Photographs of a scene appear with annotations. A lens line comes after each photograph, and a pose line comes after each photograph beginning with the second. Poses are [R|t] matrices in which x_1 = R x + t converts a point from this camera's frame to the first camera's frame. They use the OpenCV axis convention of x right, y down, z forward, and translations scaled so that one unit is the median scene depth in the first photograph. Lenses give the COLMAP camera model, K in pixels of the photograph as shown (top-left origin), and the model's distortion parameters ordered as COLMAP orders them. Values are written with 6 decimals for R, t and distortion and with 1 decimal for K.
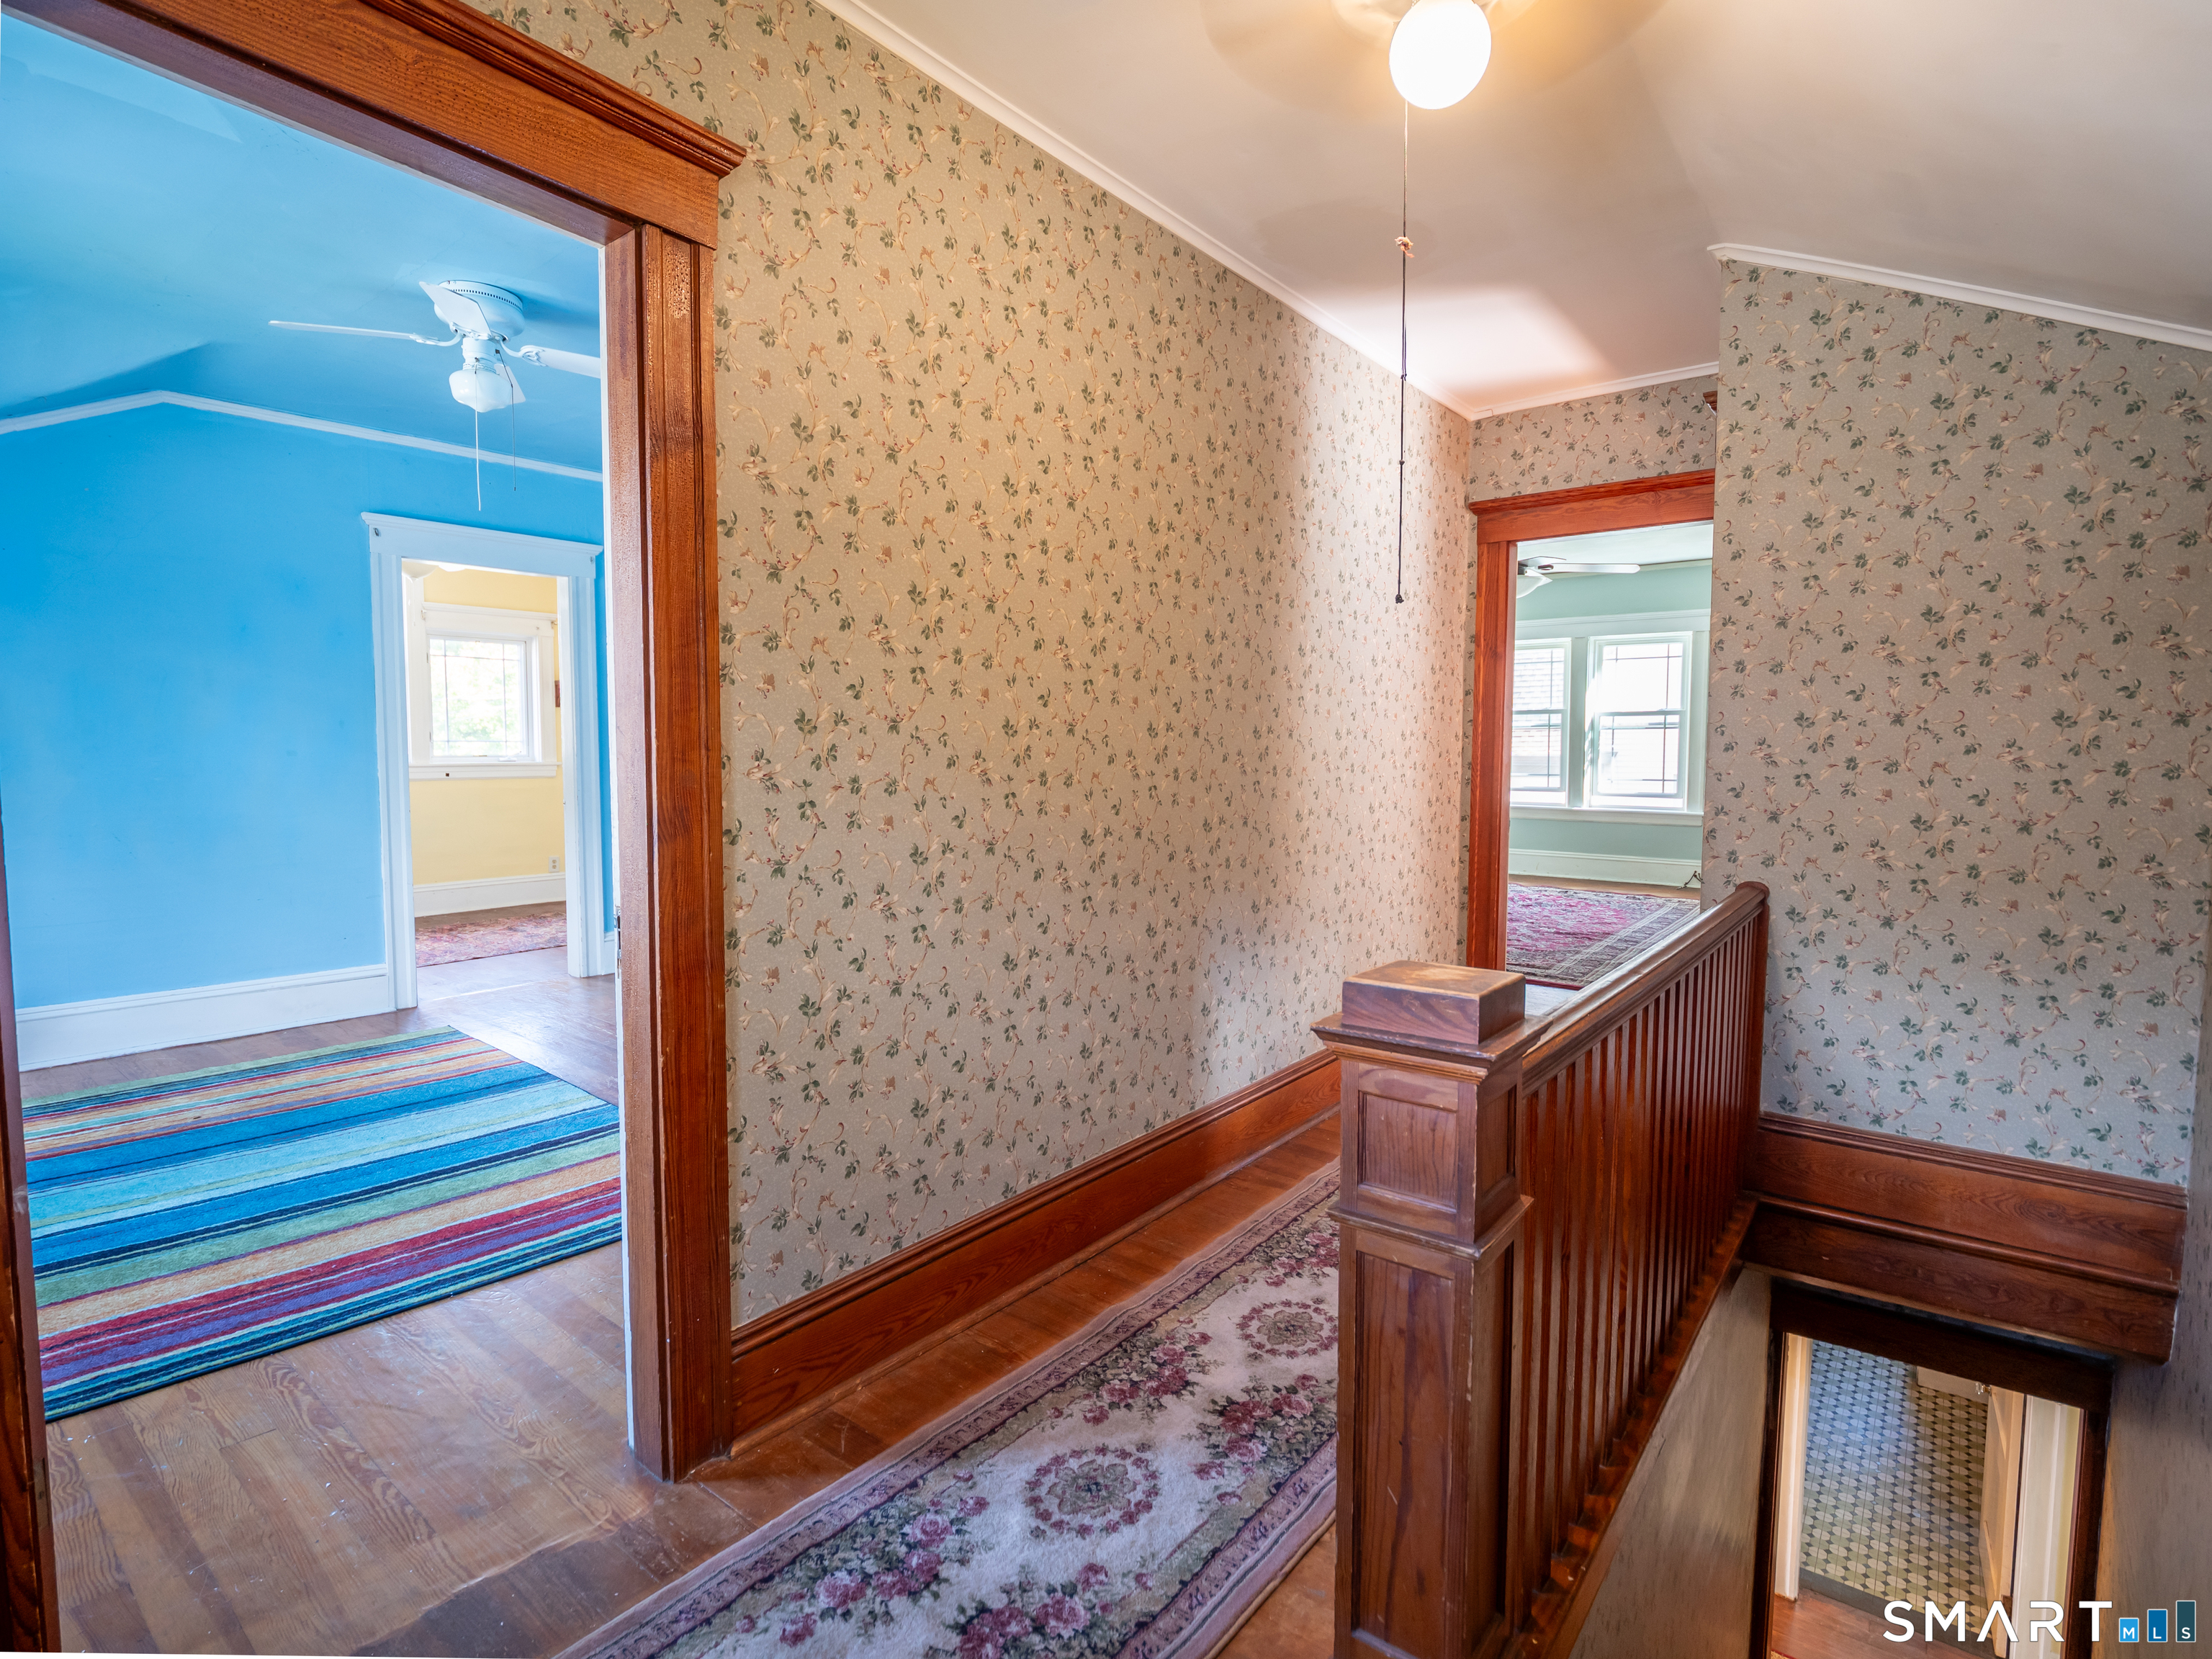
lens RADIAL K [[1112.1, 0, 1107.2], [0, 1112.1, 815.5], [0, 0, 1]] dist [-0.009987, -0.000916]
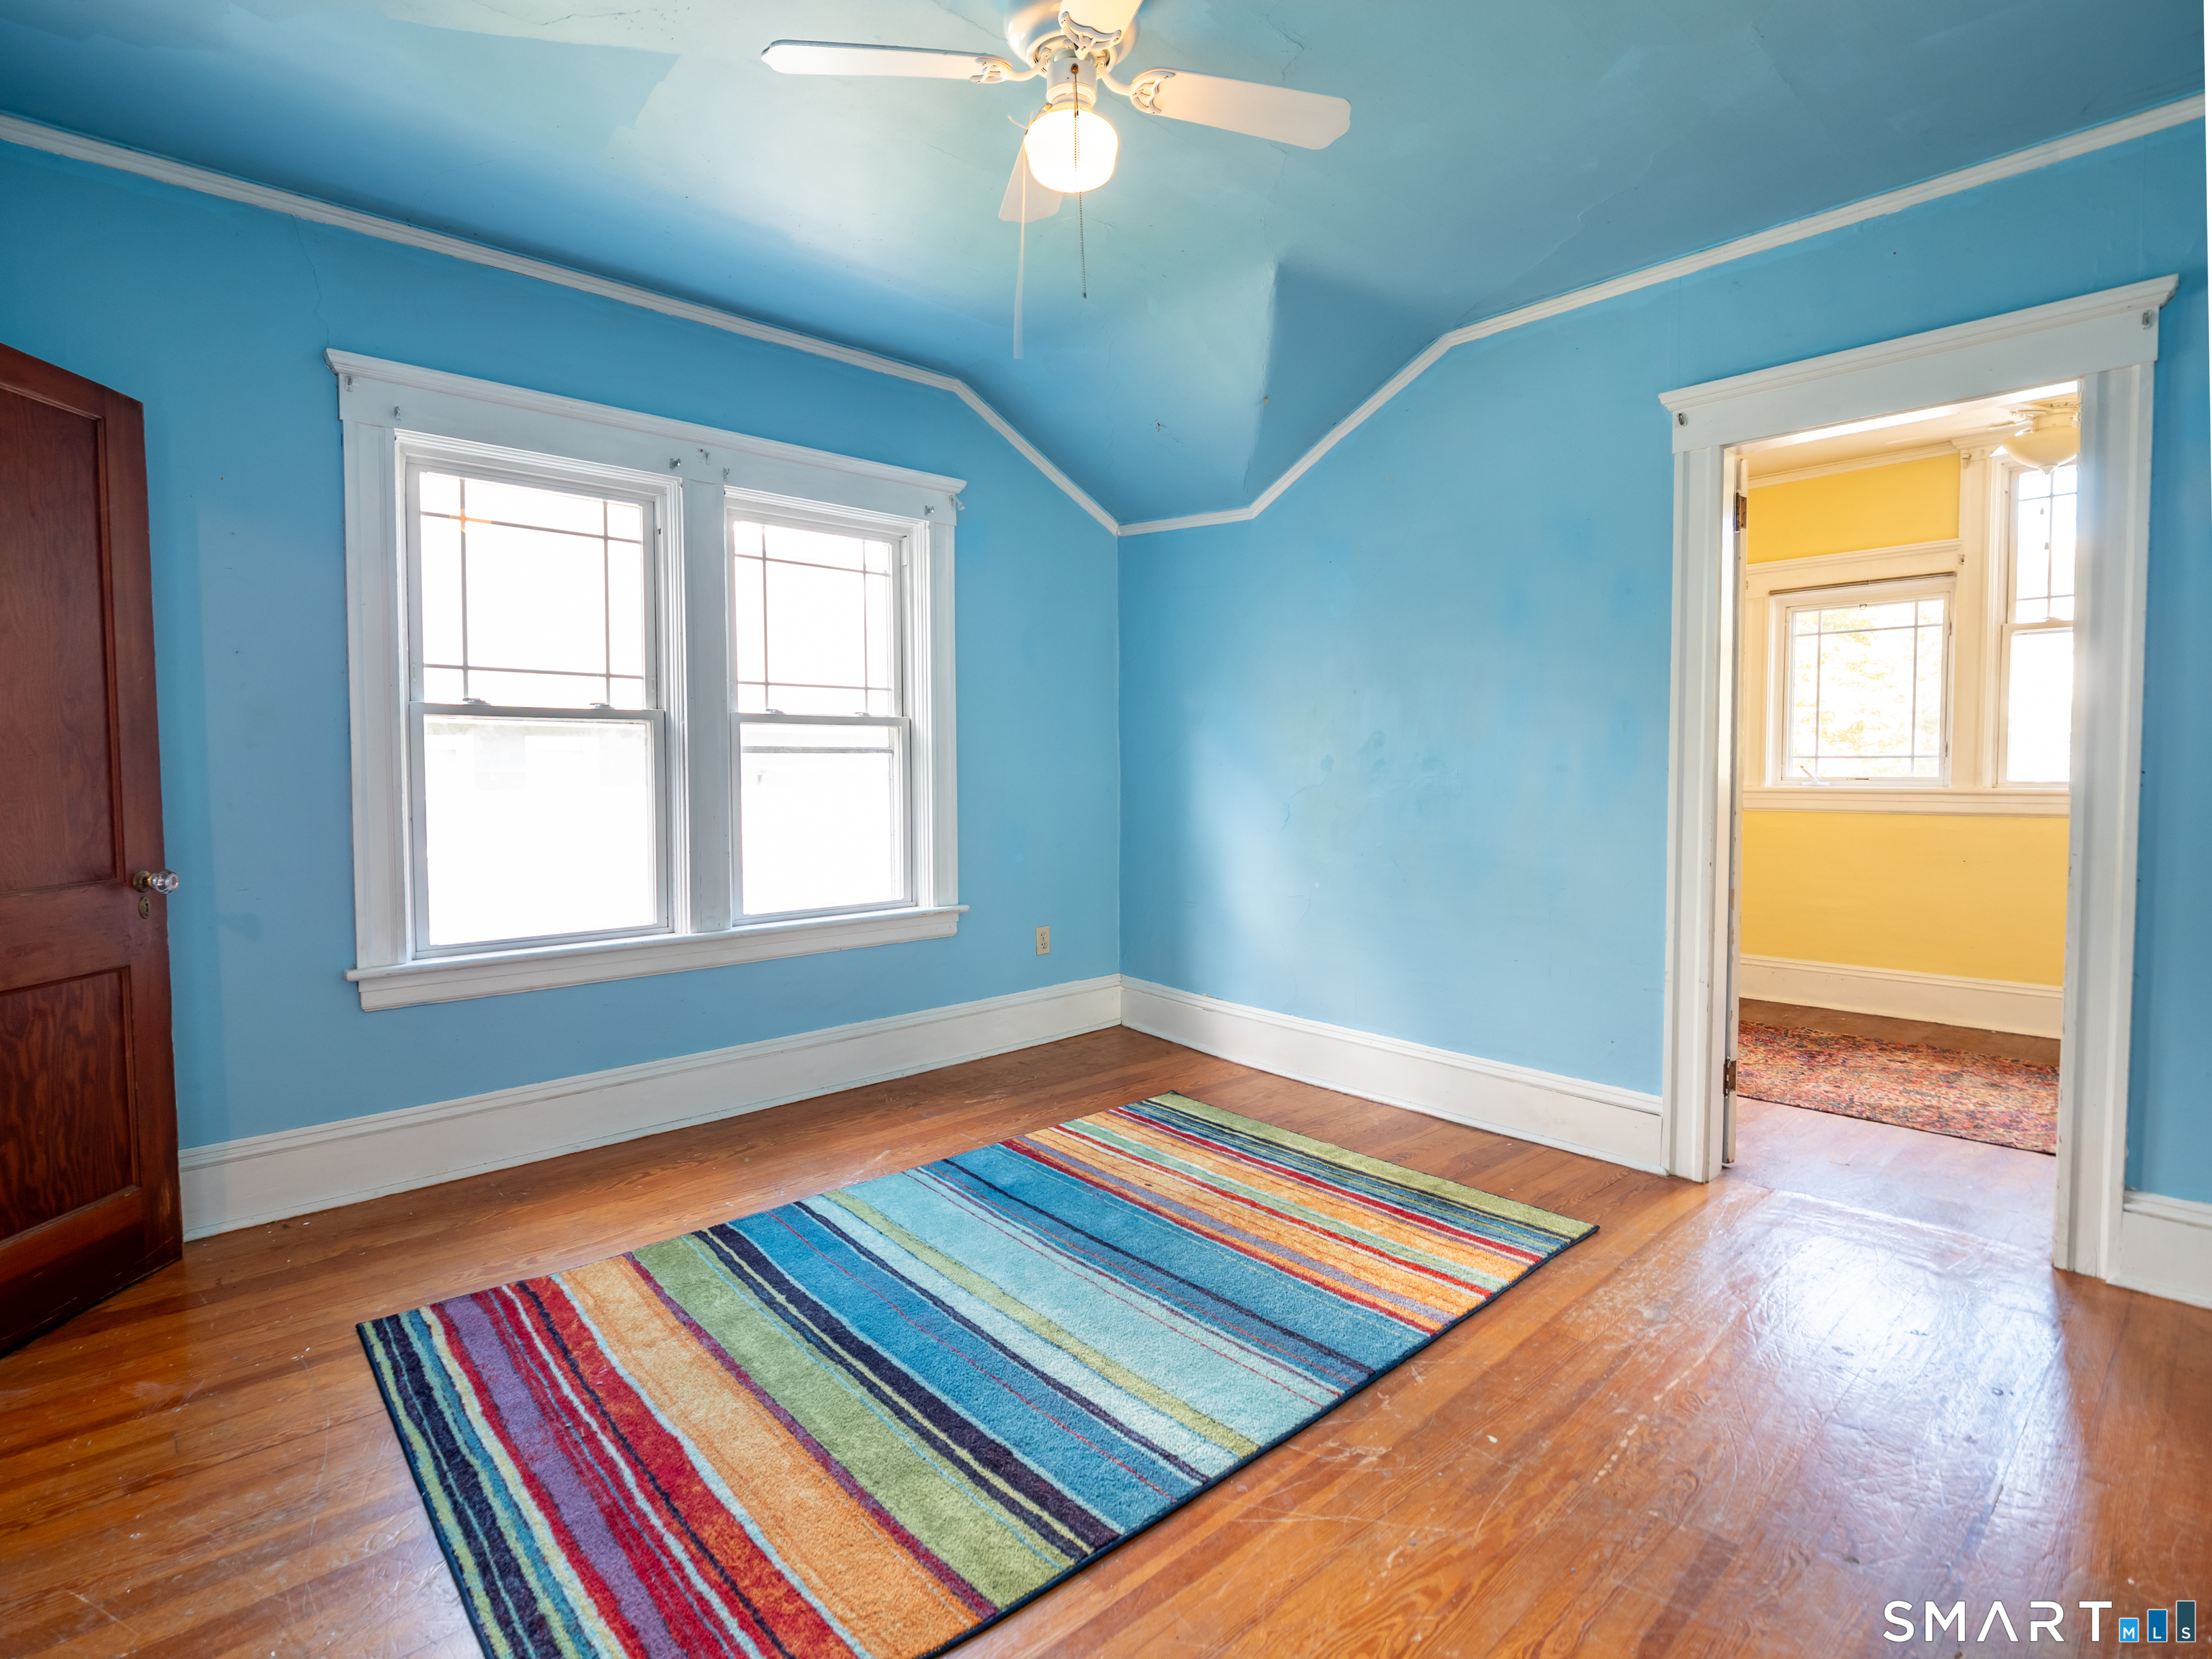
lens RADIAL K [[1112.1, 0, 1107.2], [0, 1112.1, 815.5], [0, 0, 1]] dist [-0.009987, -0.000916]
pose [[-0.155823, 0.047753, -0.986630, 0.036364], [-0.058997, 0.996598, 0.057553, -0.073202], [0.986022, 0.067176, -0.152475, 1.207311]]
